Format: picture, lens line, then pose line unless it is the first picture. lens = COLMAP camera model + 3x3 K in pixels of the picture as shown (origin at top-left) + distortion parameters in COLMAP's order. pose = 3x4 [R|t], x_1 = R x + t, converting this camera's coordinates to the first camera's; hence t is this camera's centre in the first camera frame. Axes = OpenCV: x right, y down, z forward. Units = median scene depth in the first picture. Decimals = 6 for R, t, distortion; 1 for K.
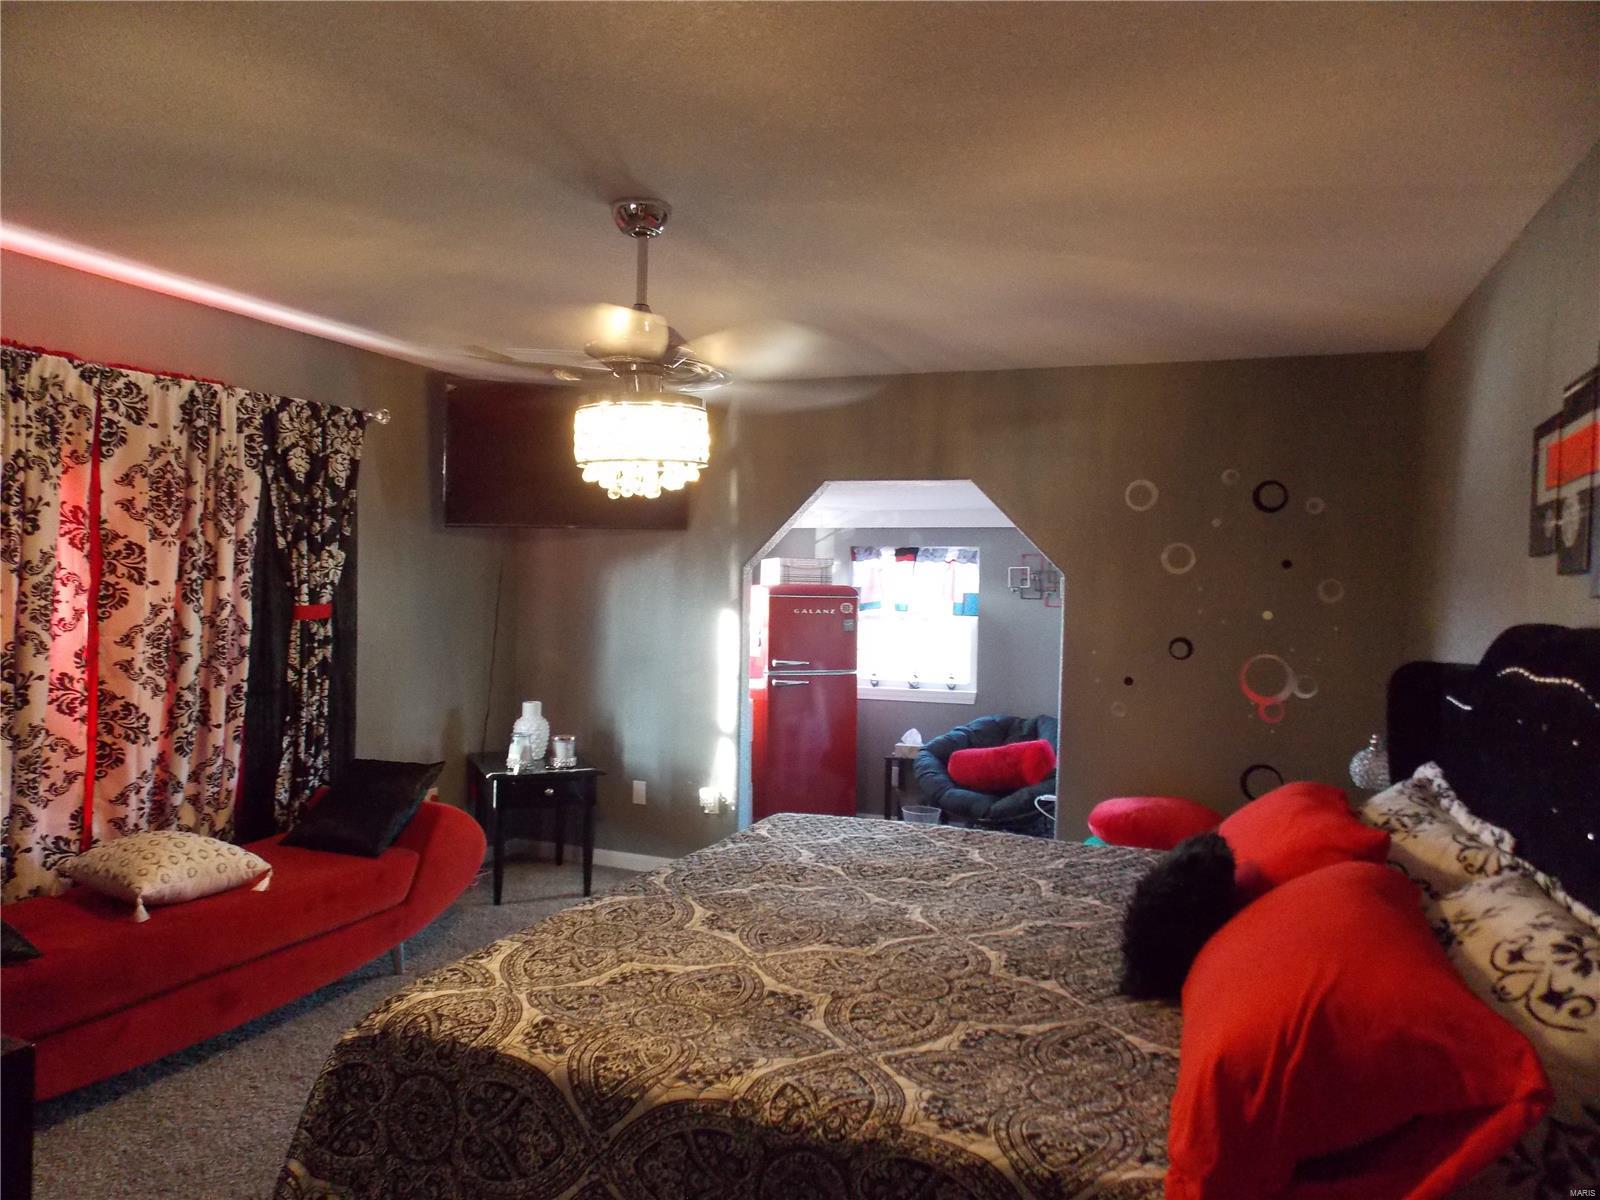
lens RADIAL K [[1051.4, 0, 793.4], [0, 1051.4, 598.4], [0, 0, 1]] dist [0.004112, 0.000584]
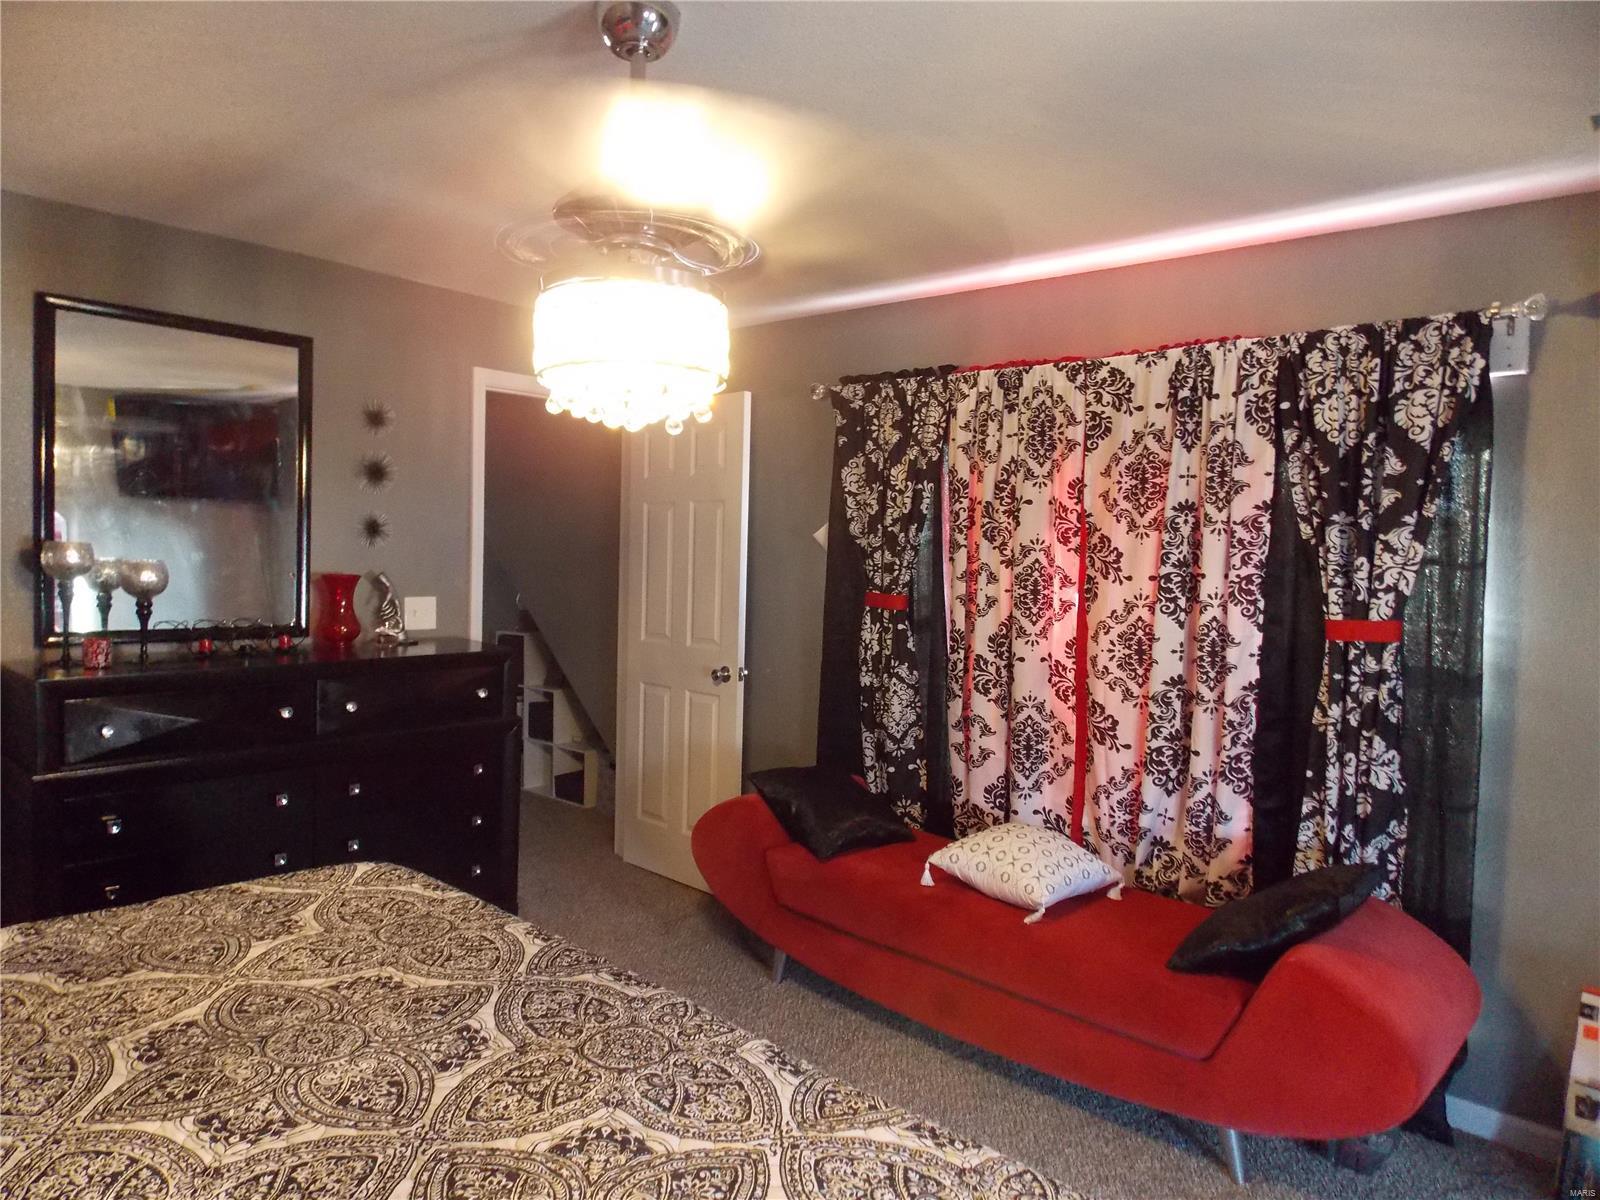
lens RADIAL K [[1064.6, 0, 794.0], [0, 1064.6, 587.9], [0, 0, 1]] dist [0.035244, -0.001352]
pose [[-0.331581, 0.004087, -0.943418, 0.382398], [-0.060567, 0.997836, 0.025610, -0.012517], [0.941480, 0.065631, -0.330616, 1.035912]]
